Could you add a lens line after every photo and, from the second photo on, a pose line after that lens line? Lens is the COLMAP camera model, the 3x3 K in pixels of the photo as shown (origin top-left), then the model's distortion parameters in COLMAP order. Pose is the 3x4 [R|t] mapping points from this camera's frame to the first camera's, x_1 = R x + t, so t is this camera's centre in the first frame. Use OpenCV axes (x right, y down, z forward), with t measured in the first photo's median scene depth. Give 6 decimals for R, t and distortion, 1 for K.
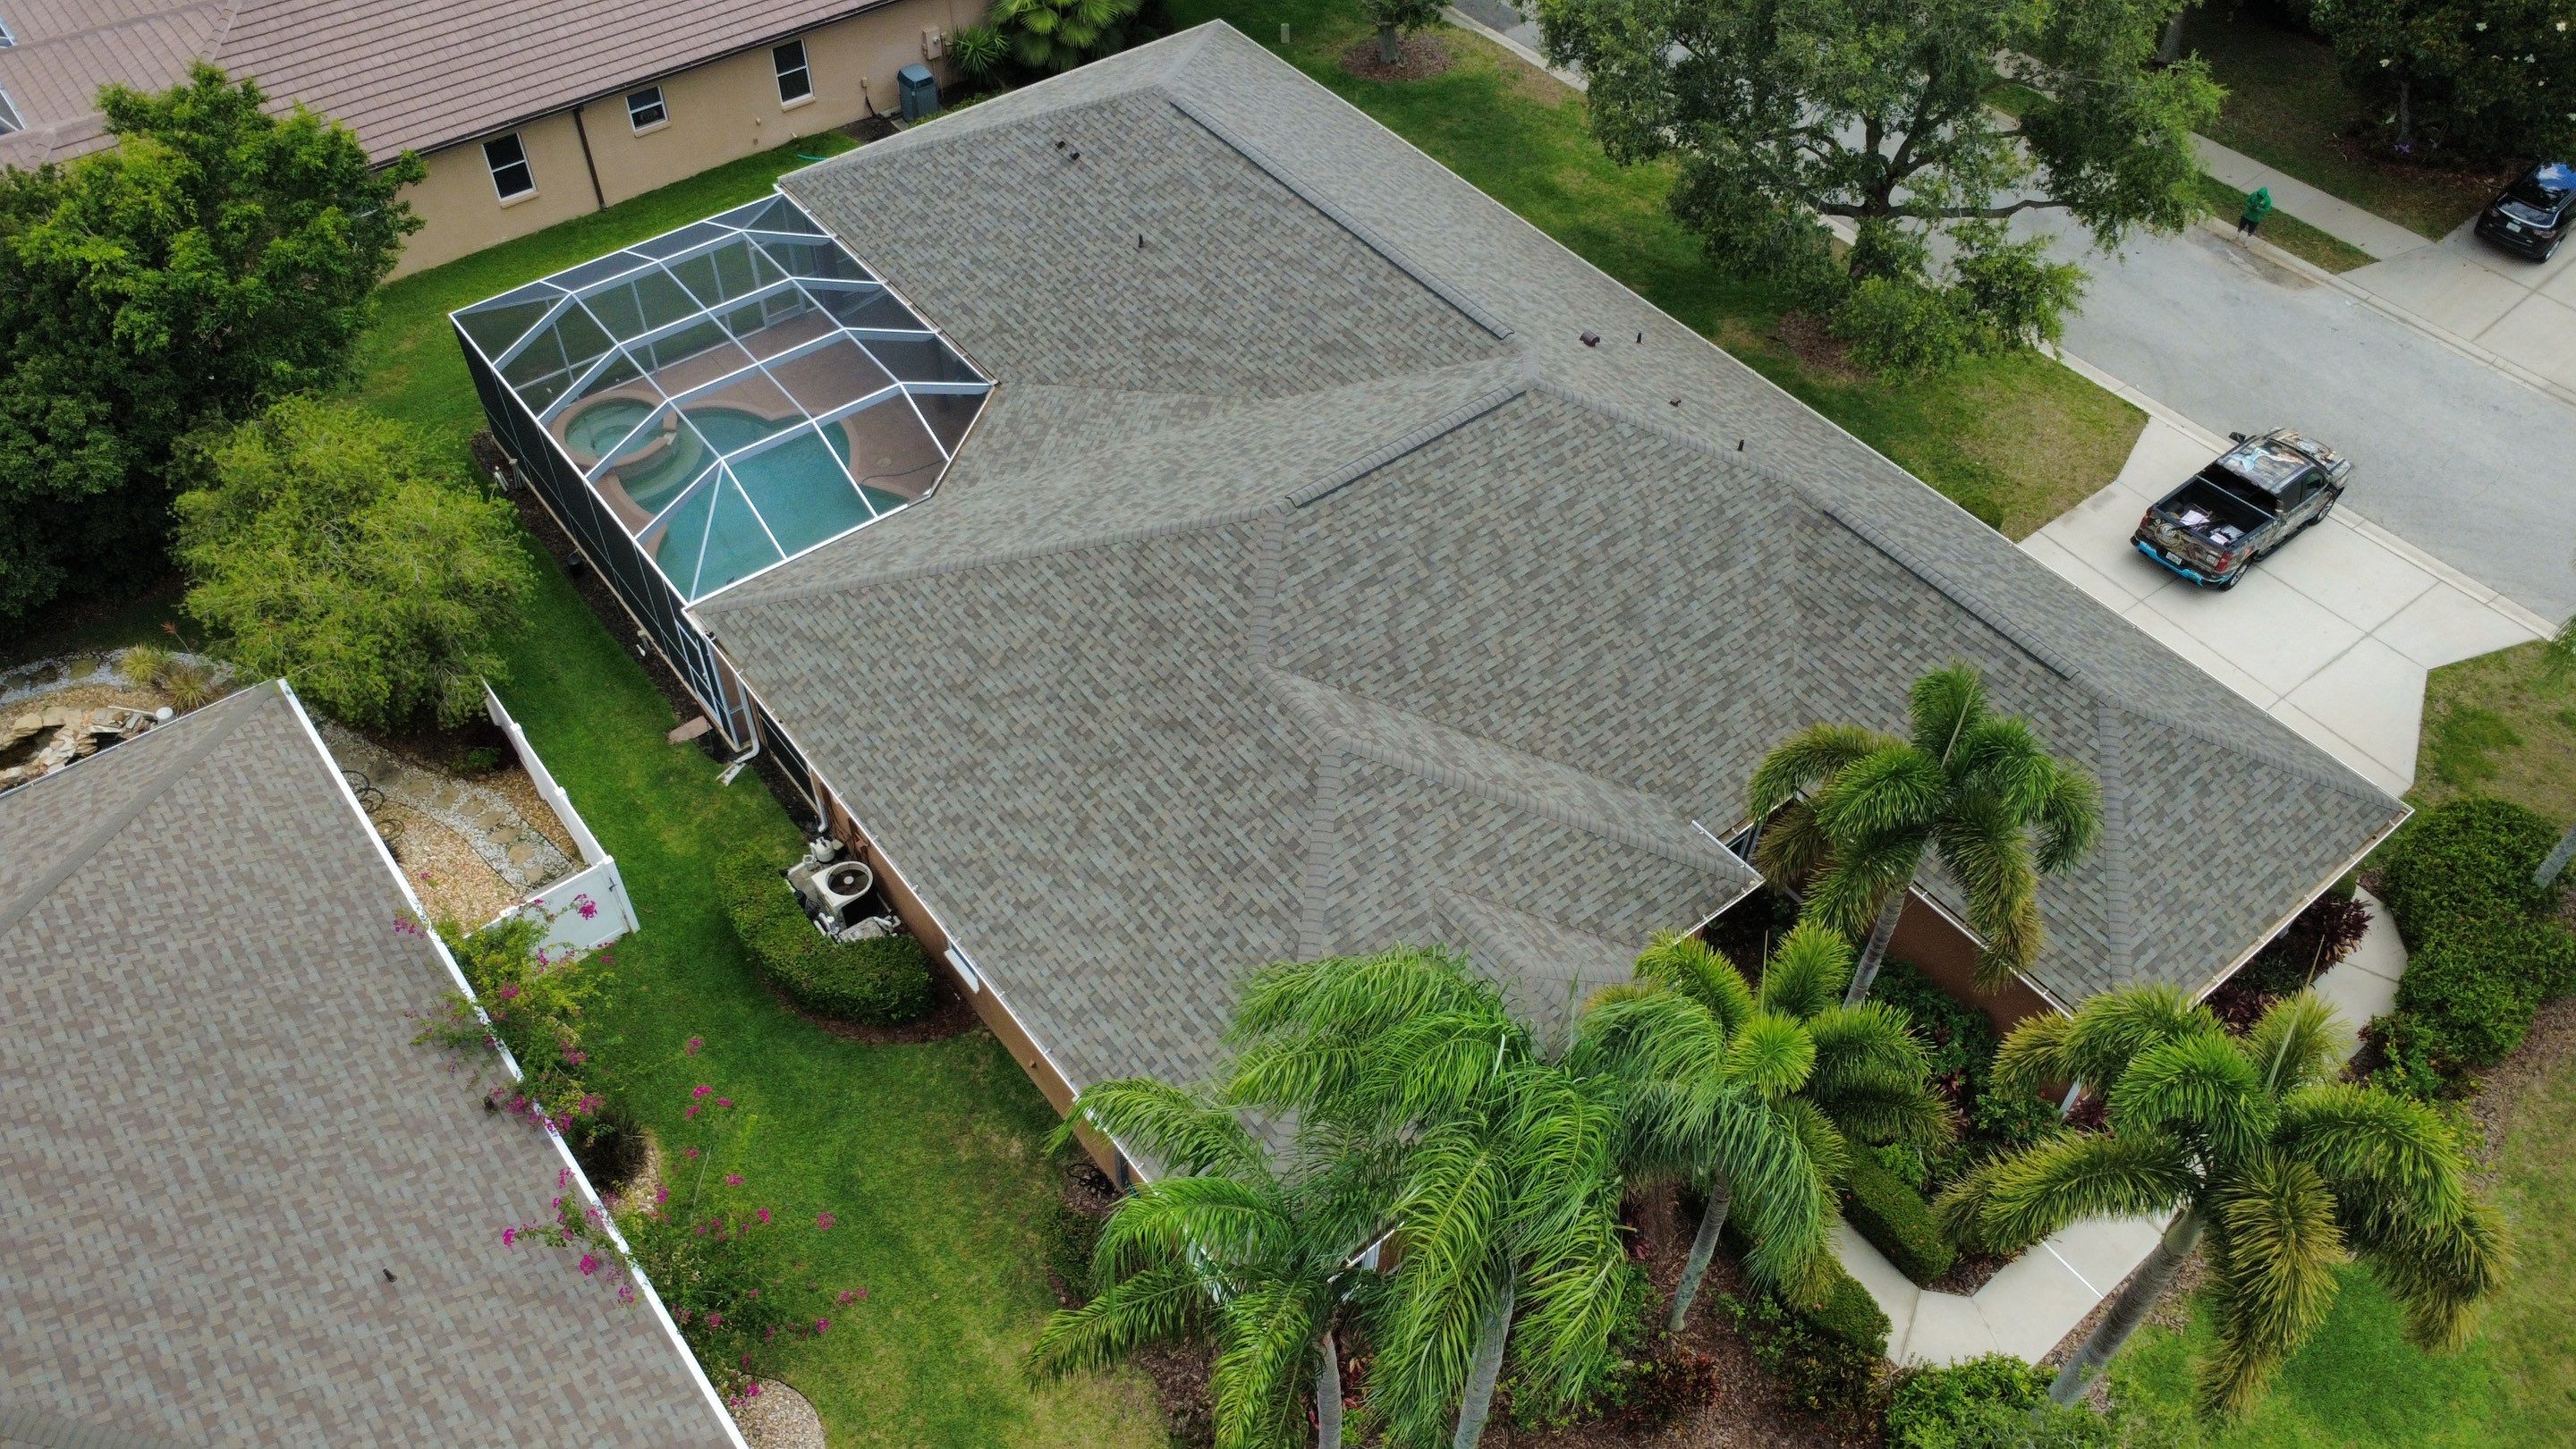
lens RADIAL K [[1873.7, 0, 1283.8], [0, 1873.7, 721.5], [0, 0, 1]] dist [-0.004483, 0.007660]
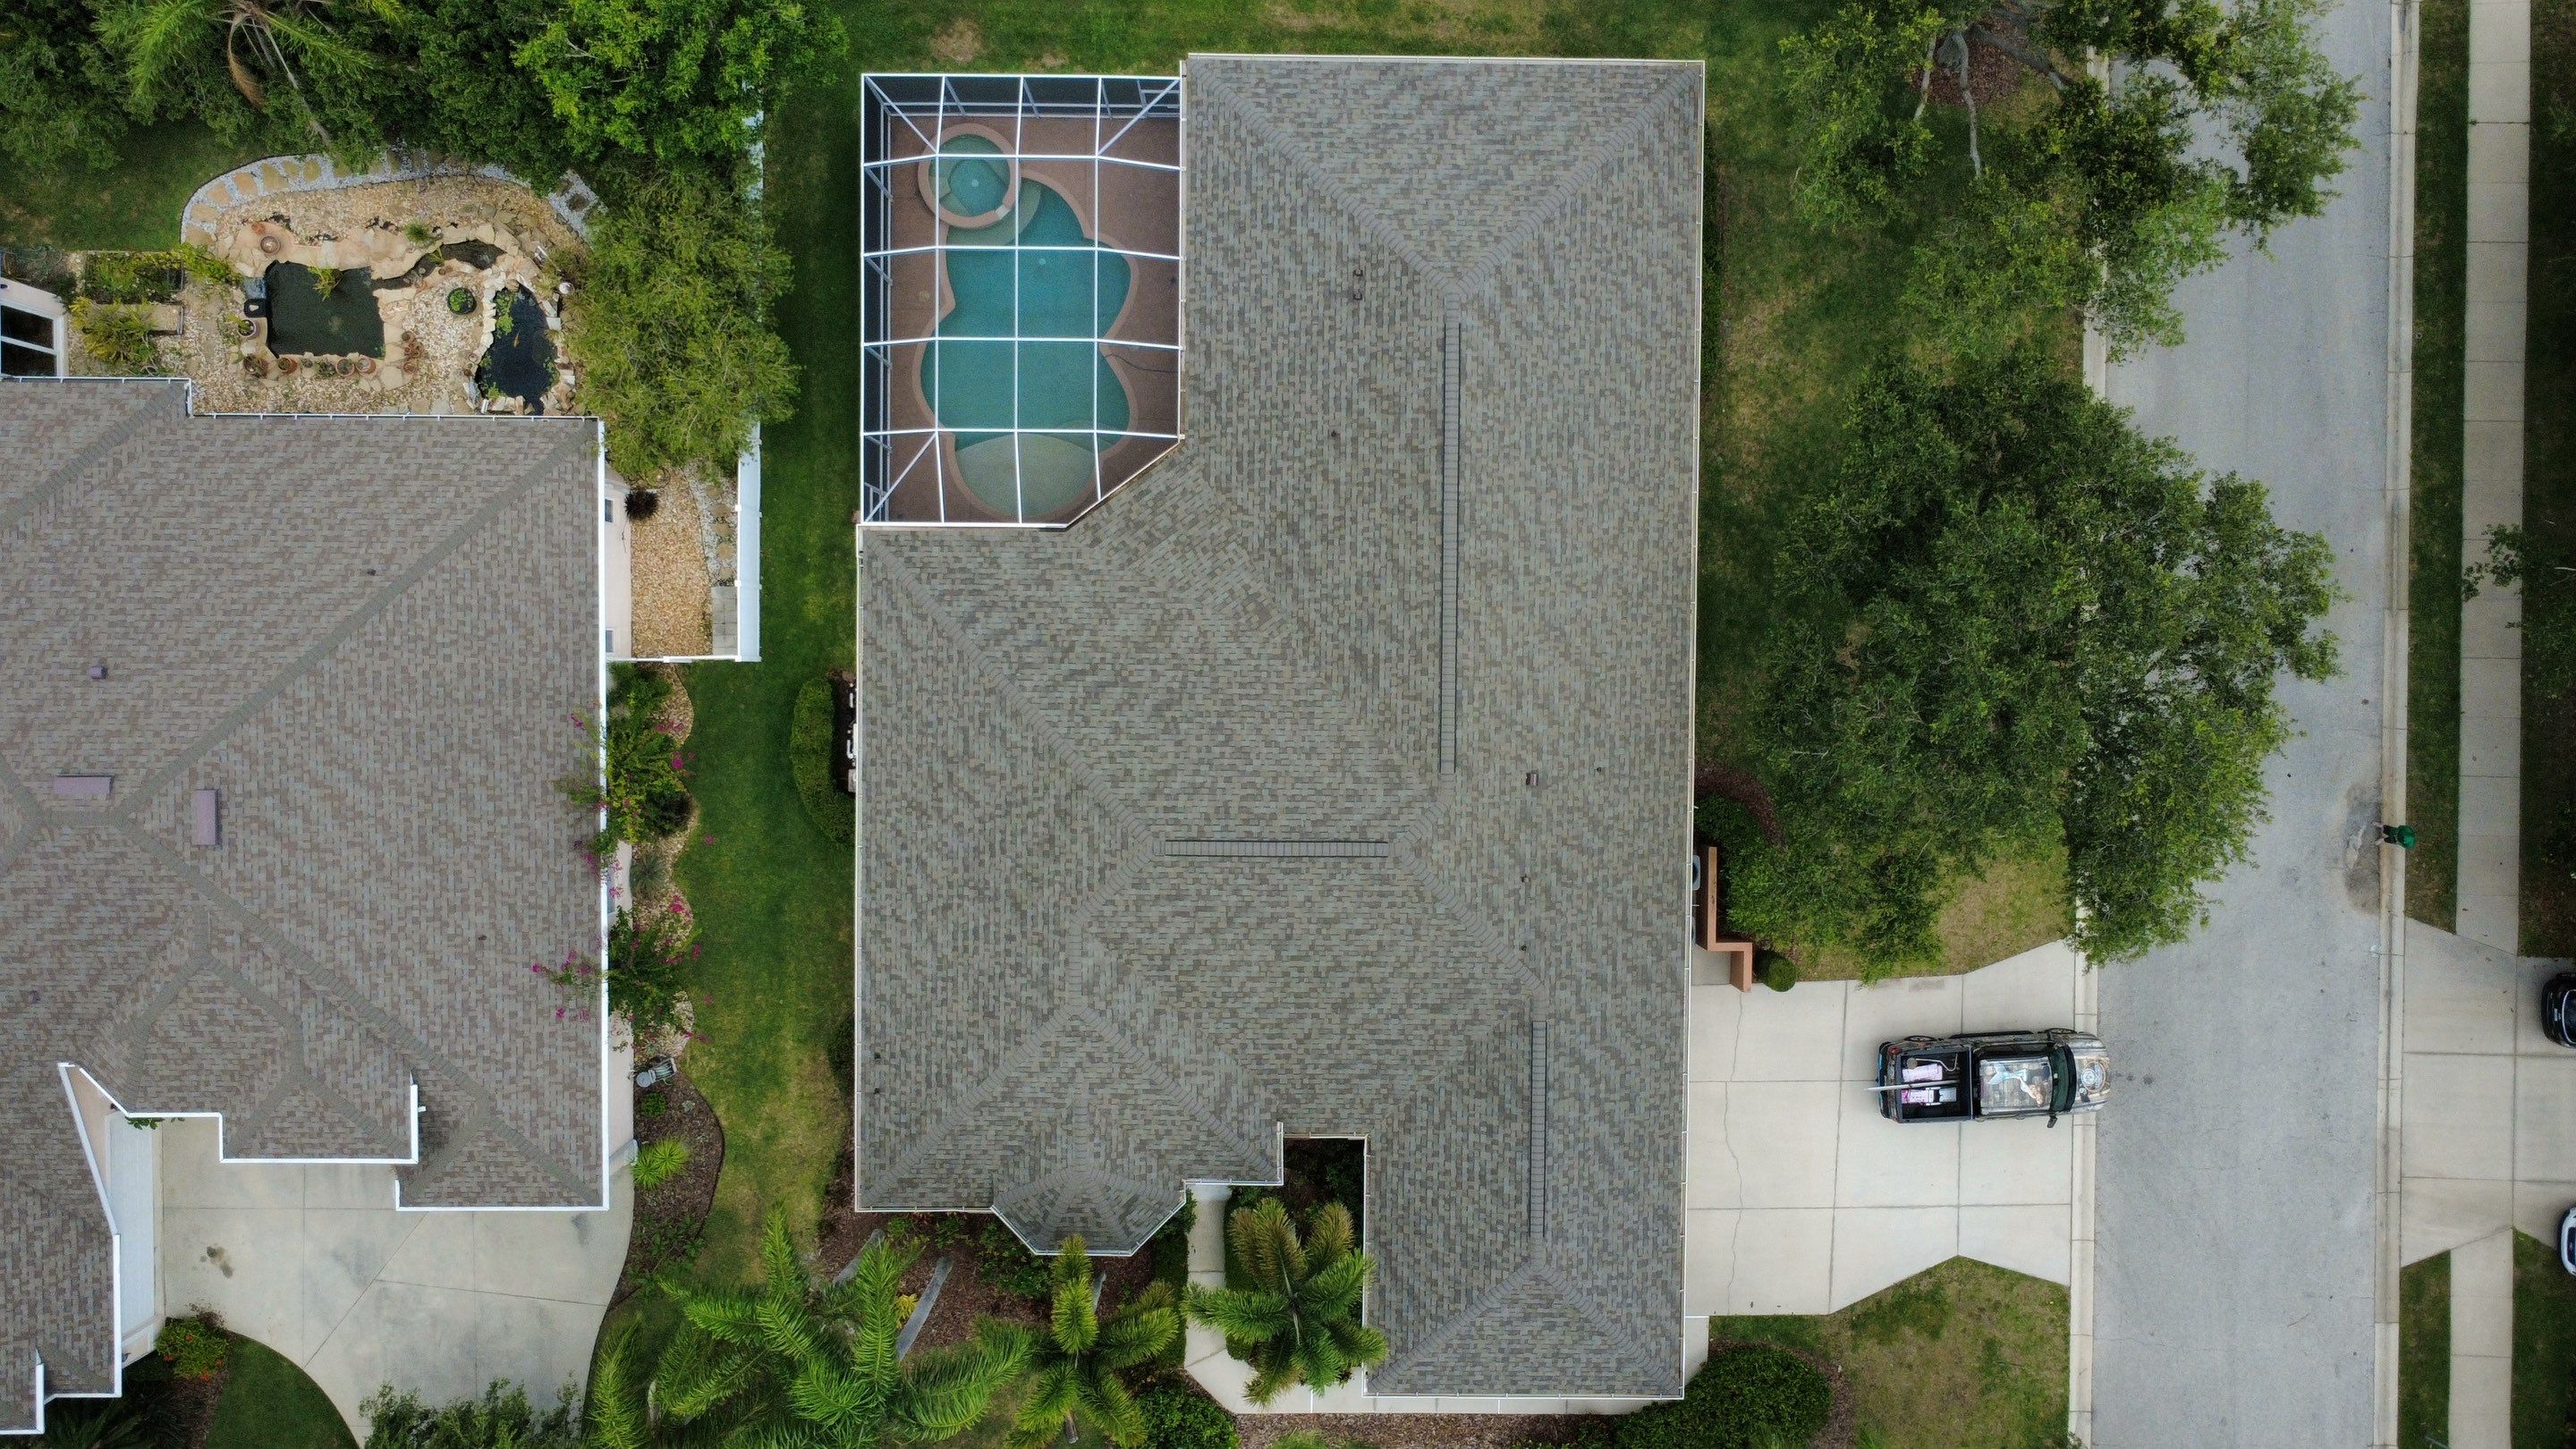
lens RADIAL K [[1873.7, 0, 1287.7], [0, 1873.7, 722.1], [0, 0, 1]] dist [-0.004483, 0.007660]
pose [[0.779499, 0.626376, 0.005825, 0.007504], [-0.461957, 0.568557, 0.680690, -1.093228], [0.423056, -0.533288, 0.732548, 0.052706]]
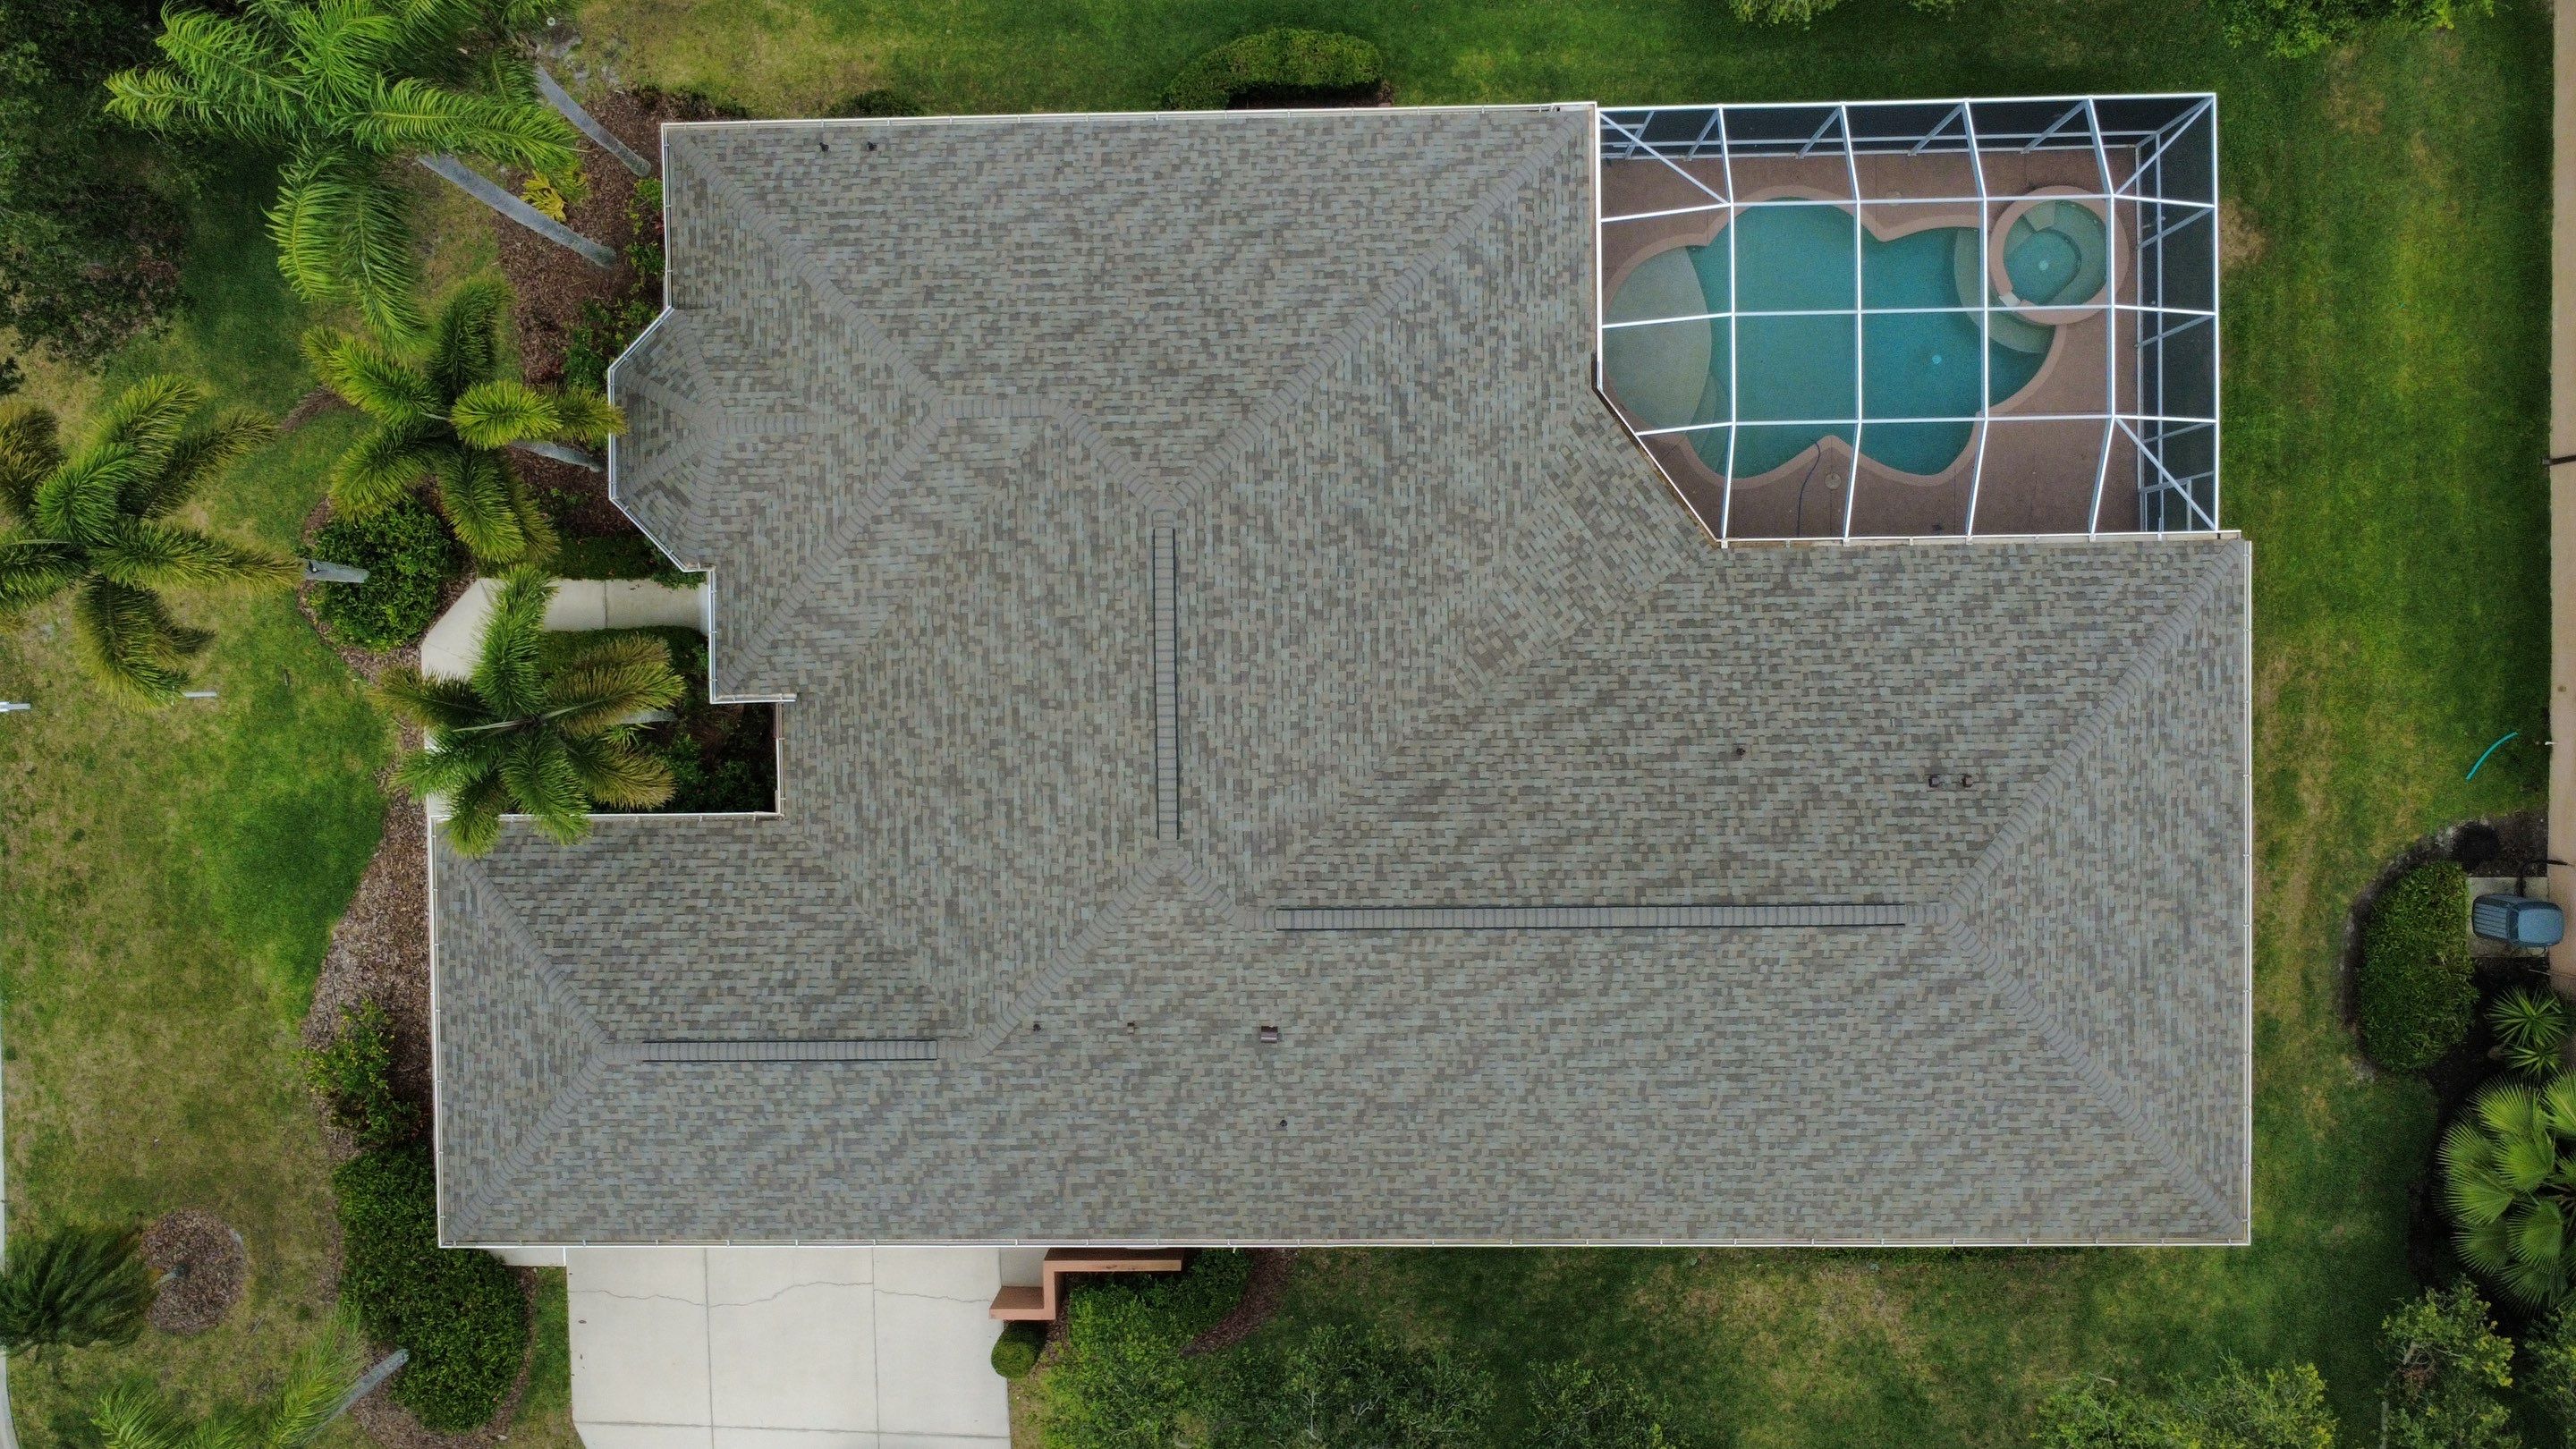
lens RADIAL K [[1873.7, 0, 1280.7], [0, 1873.7, 723.4], [0, 0, 1]] dist [-0.004483, 0.007660]
pose [[-0.609876, 0.792279, 0.018563, 0.027868], [-0.573356, -0.457283, 0.679820, -0.824871], [0.547096, 0.403963, 0.733144, 0.315777]]
